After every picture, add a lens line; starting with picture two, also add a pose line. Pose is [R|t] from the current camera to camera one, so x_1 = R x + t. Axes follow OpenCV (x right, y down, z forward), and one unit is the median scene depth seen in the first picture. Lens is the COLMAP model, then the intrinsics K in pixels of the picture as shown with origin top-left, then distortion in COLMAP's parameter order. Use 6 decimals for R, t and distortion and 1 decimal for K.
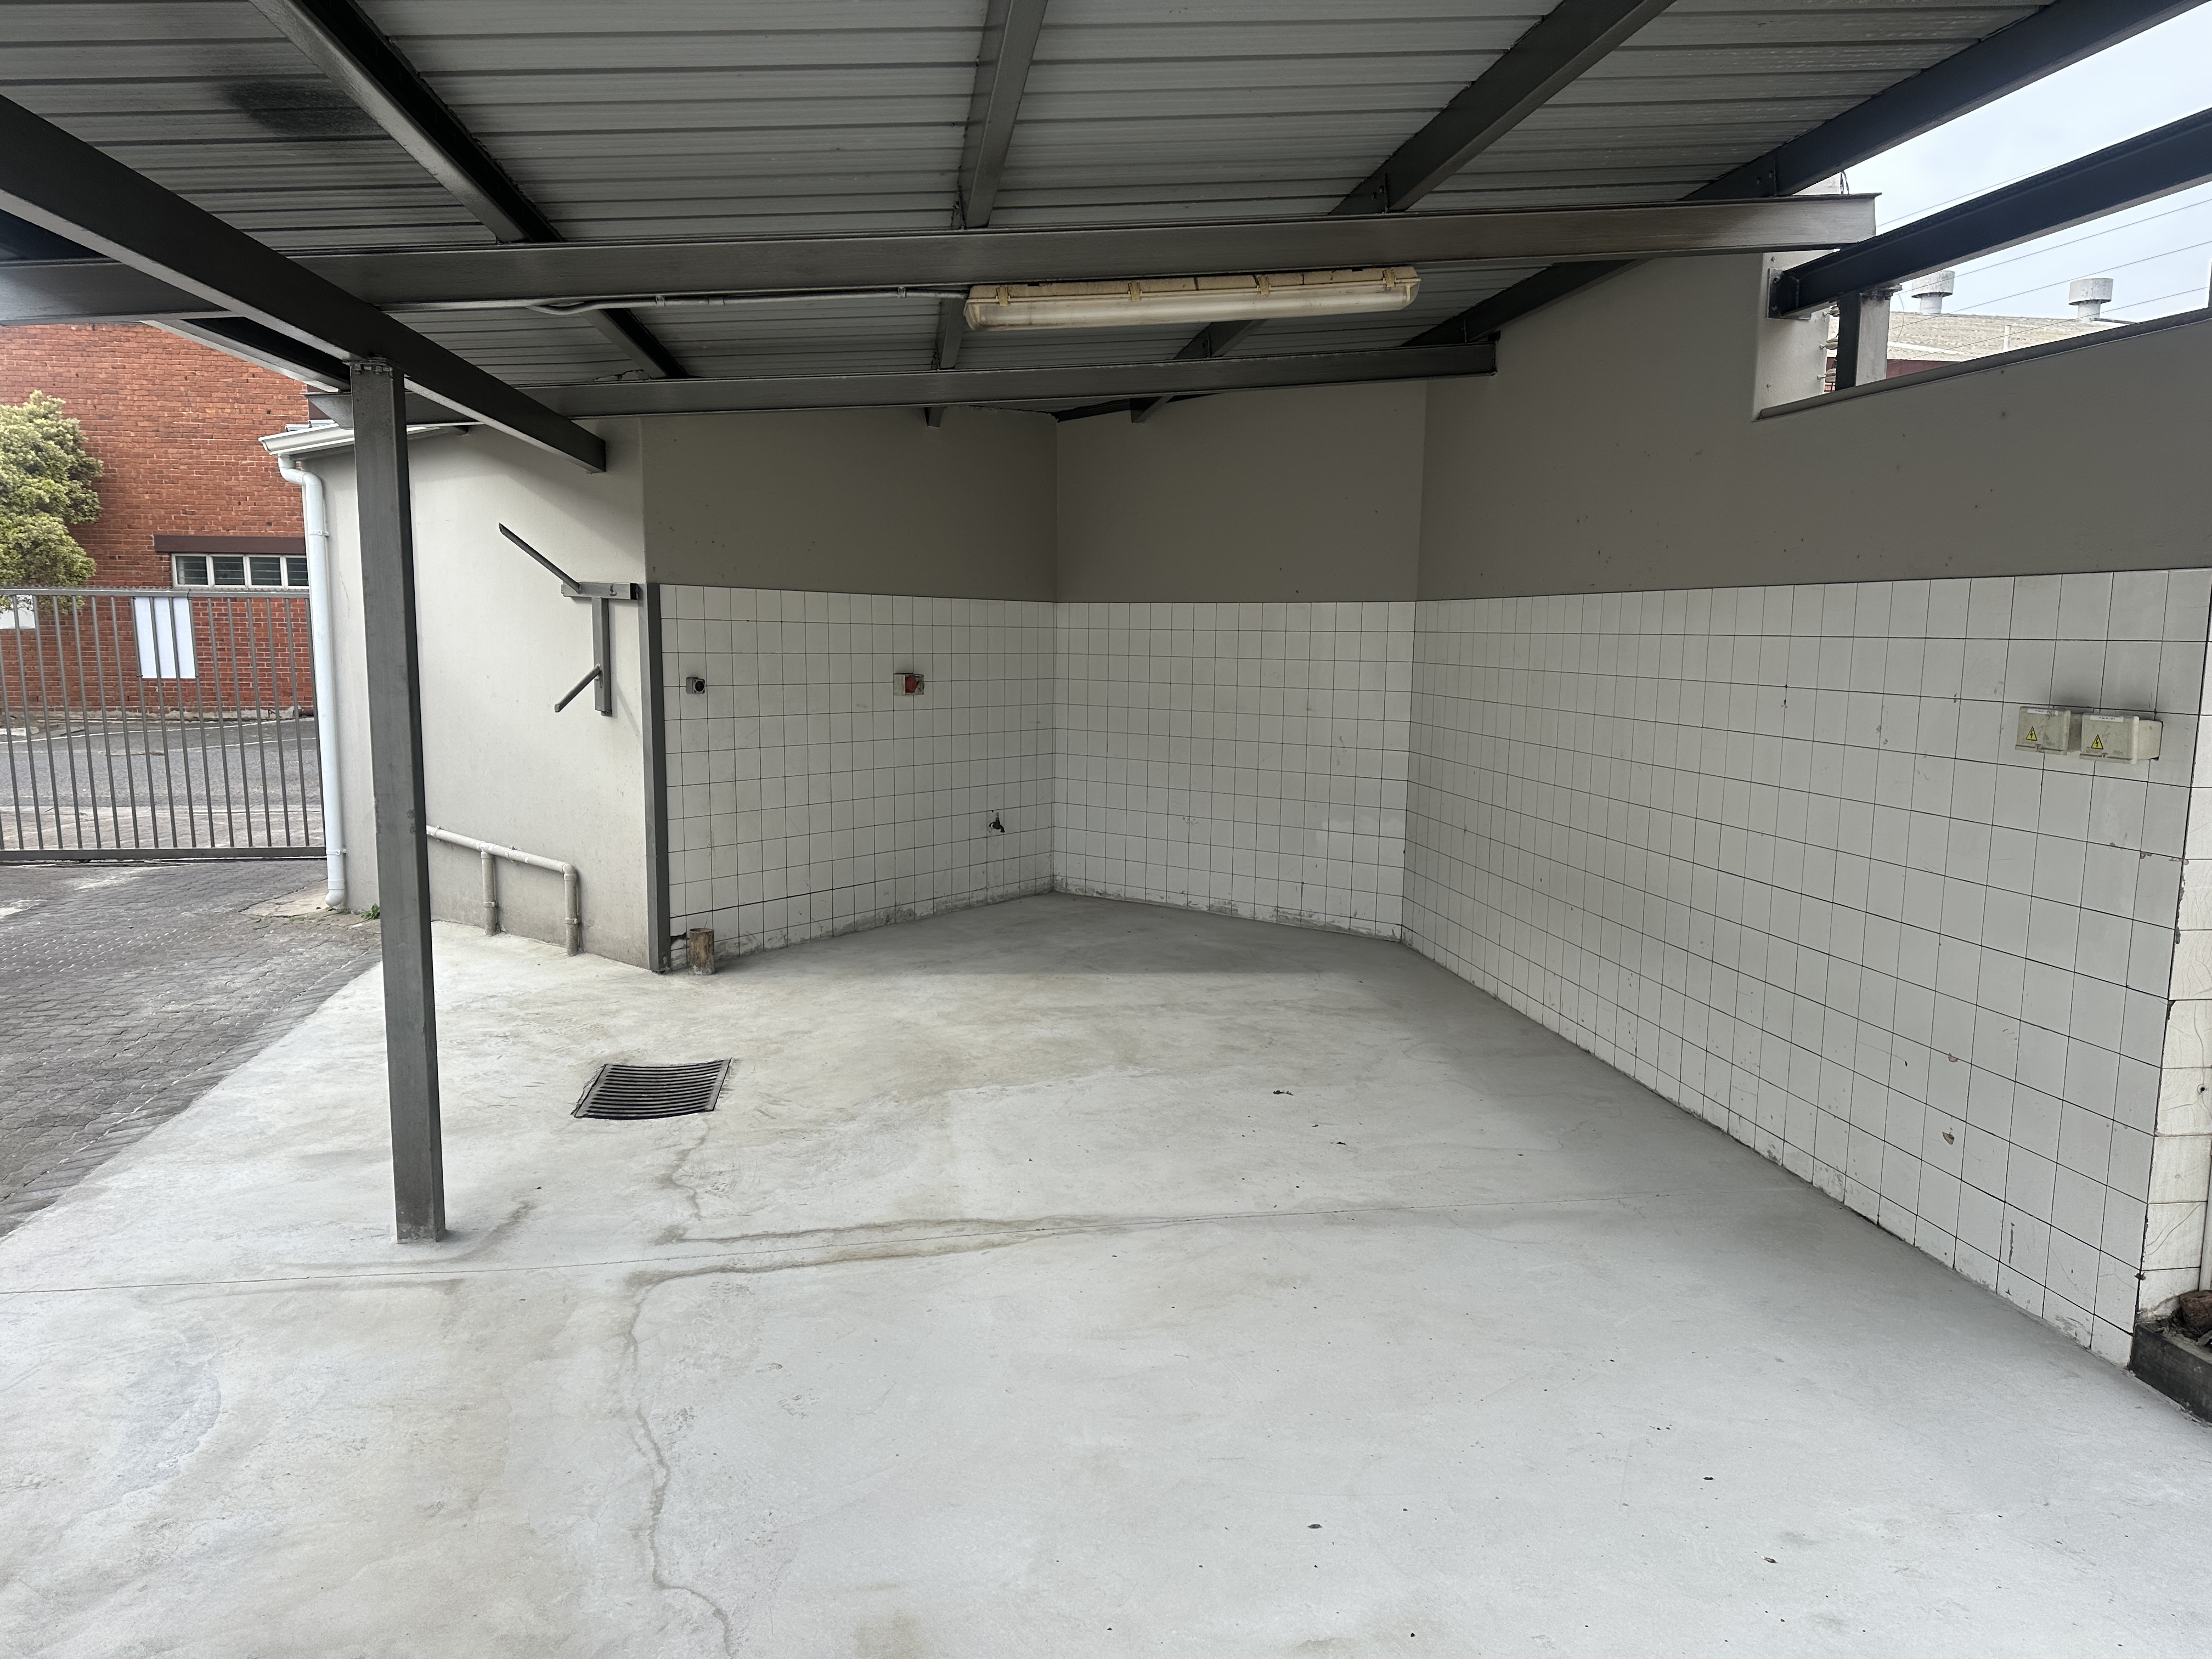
lens RADIAL K [[1531.1, 0, 1091.2], [0, 1531.1, 874.8], [0, 0, 1]] dist [0.040205, -0.005903]
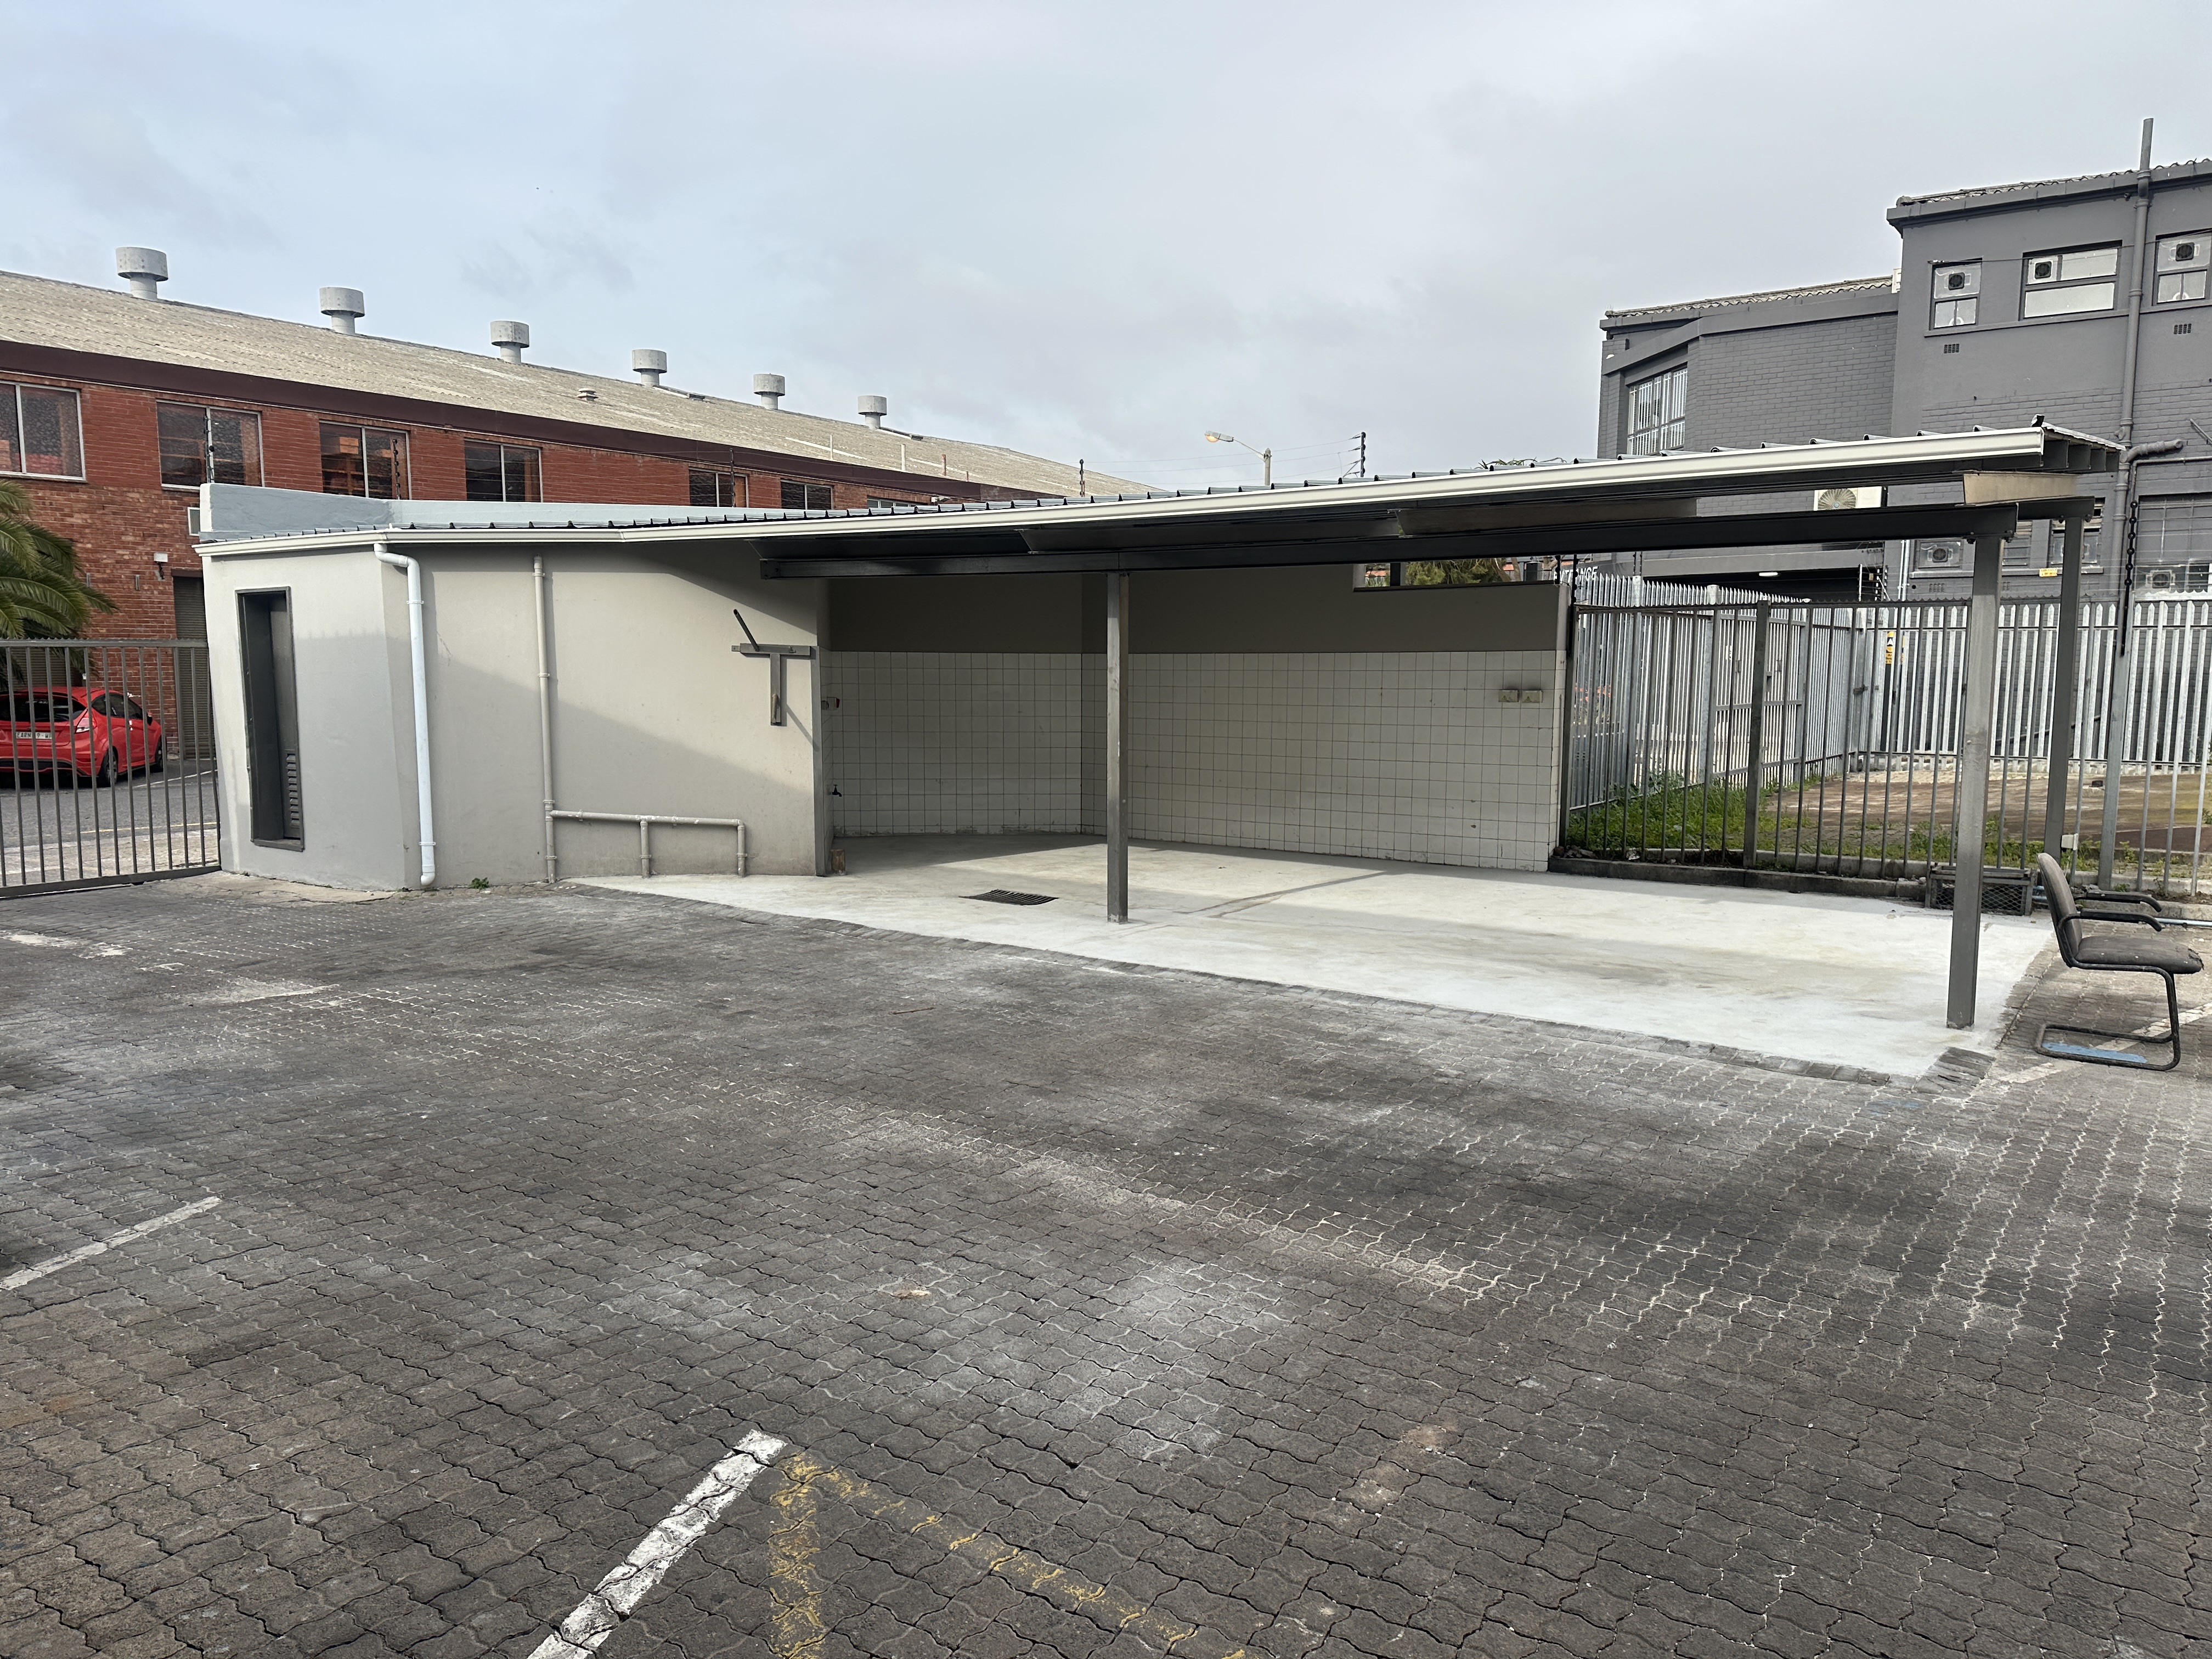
lens RADIAL K [[1531.1, 0, 1107.0], [0, 1531.1, 824.0], [0, 0, 1]] dist [0.040205, -0.005903]
pose [[0.711260, -0.082917, 0.698021, -1.225545], [0.119231, 0.992860, -0.003552, 0.048753], [-0.692743, 0.085752, 0.716068, -0.411215]]
